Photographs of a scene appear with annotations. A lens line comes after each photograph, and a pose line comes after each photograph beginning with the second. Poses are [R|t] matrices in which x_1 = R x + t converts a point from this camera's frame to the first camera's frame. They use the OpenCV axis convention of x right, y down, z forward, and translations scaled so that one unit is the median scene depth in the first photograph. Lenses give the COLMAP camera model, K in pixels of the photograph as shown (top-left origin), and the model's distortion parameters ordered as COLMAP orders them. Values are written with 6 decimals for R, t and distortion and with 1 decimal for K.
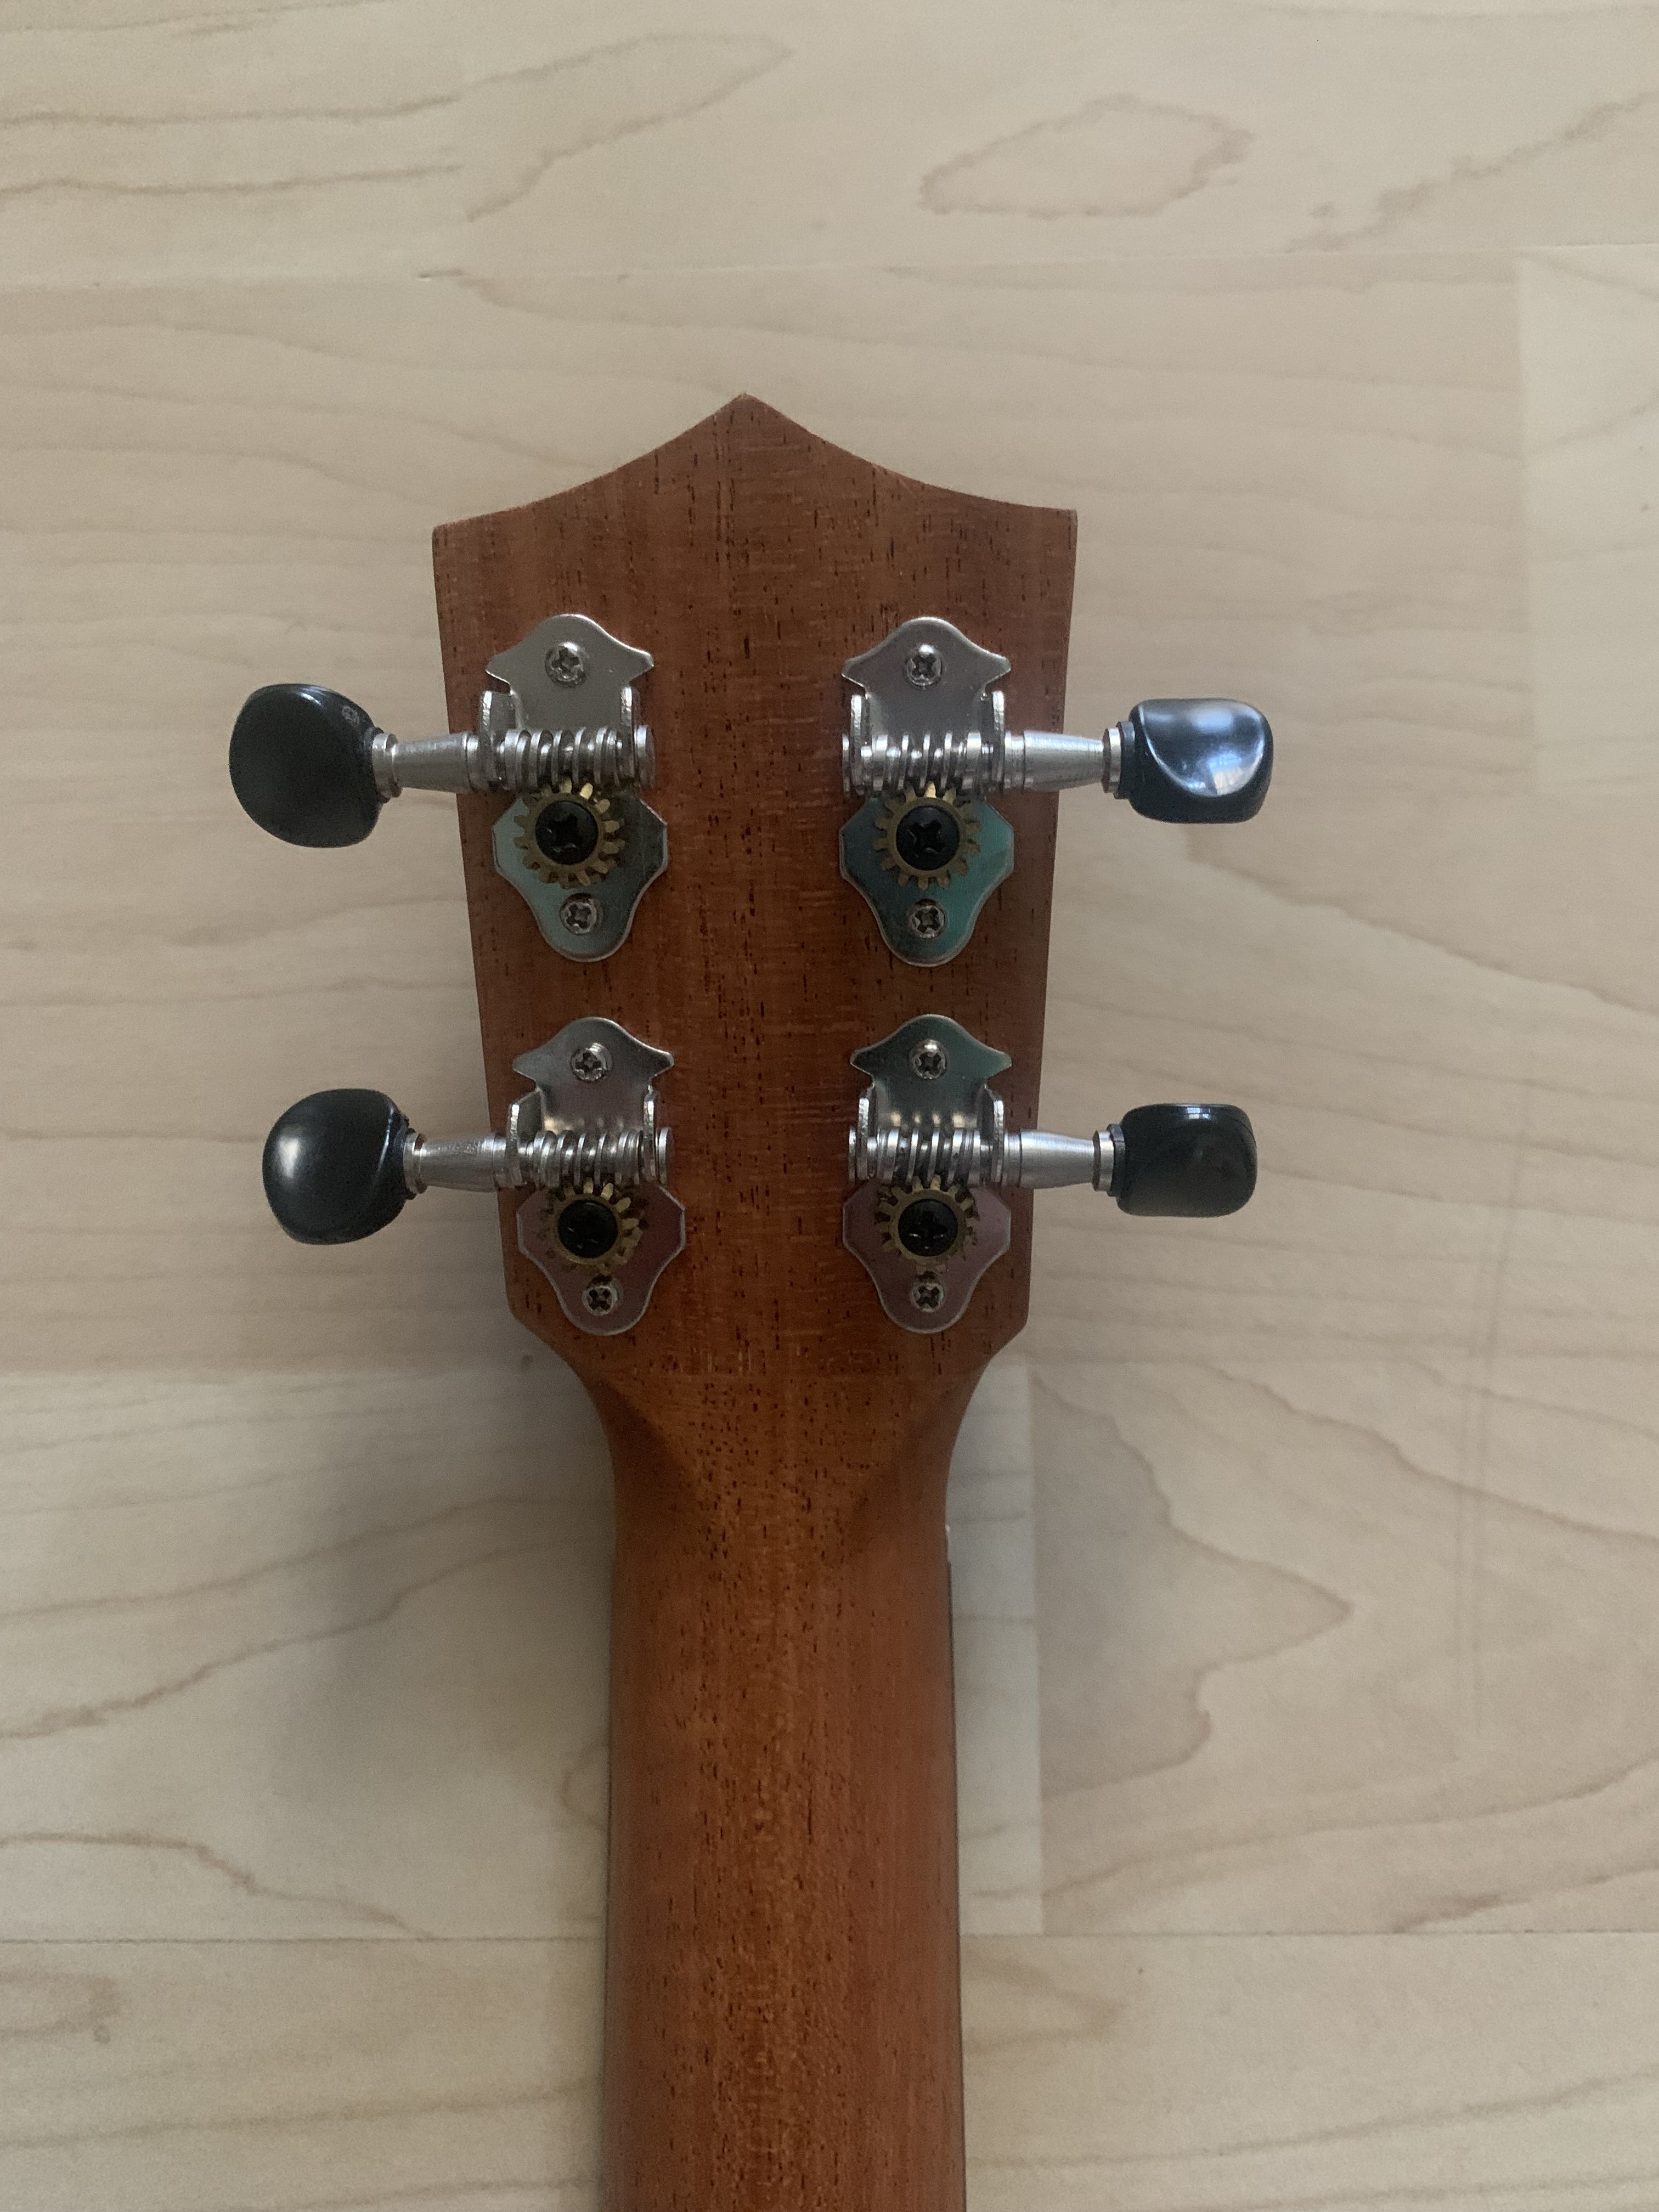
lens RADIAL K [[1693.2, 0, 829.5], [0, 1693.2, 1106.0], [0, 0, 1]] dist [0.010793, -0.003012]
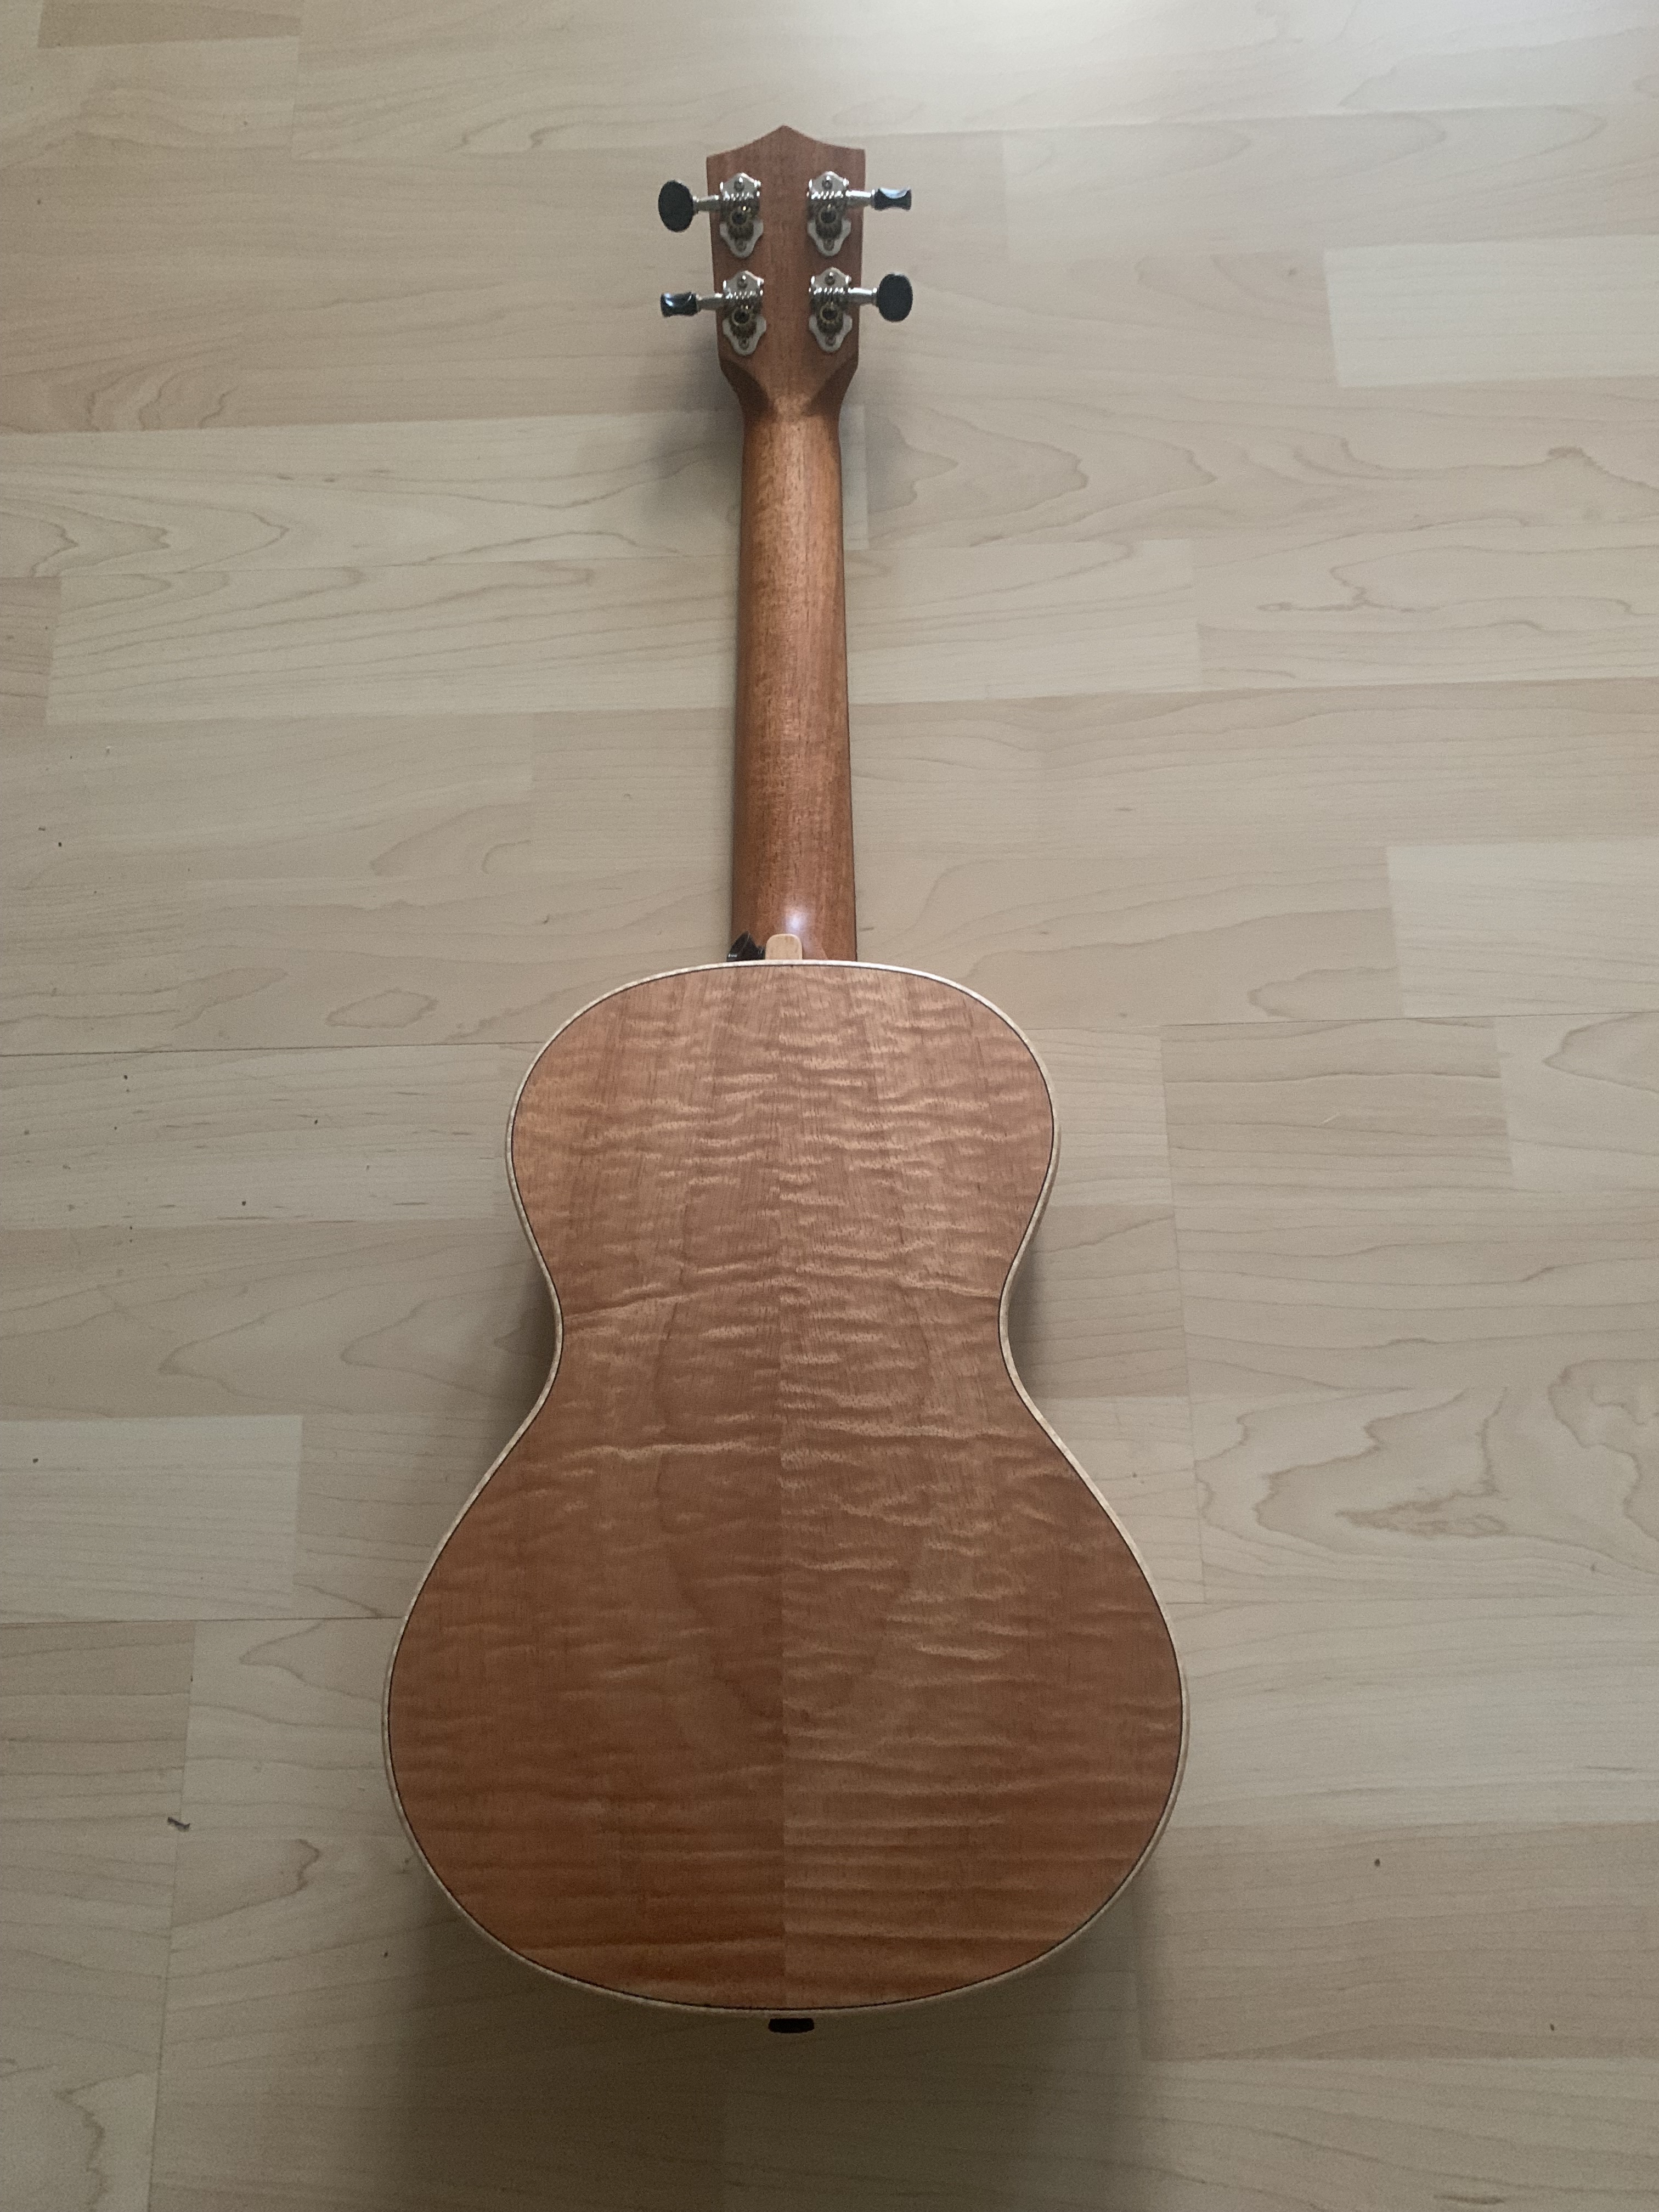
lens RADIAL K [[1693.2, 0, 829.5], [0, 1693.2, 1106.0], [0, 0, 1]] dist [0.010793, -0.003012]
pose [[0.999992, -0.003248, -0.002170, 0.059767], [0.002704, 0.976519, -0.215412, 2.680064], [0.002819, 0.215405, 0.976521, -2.411371]]
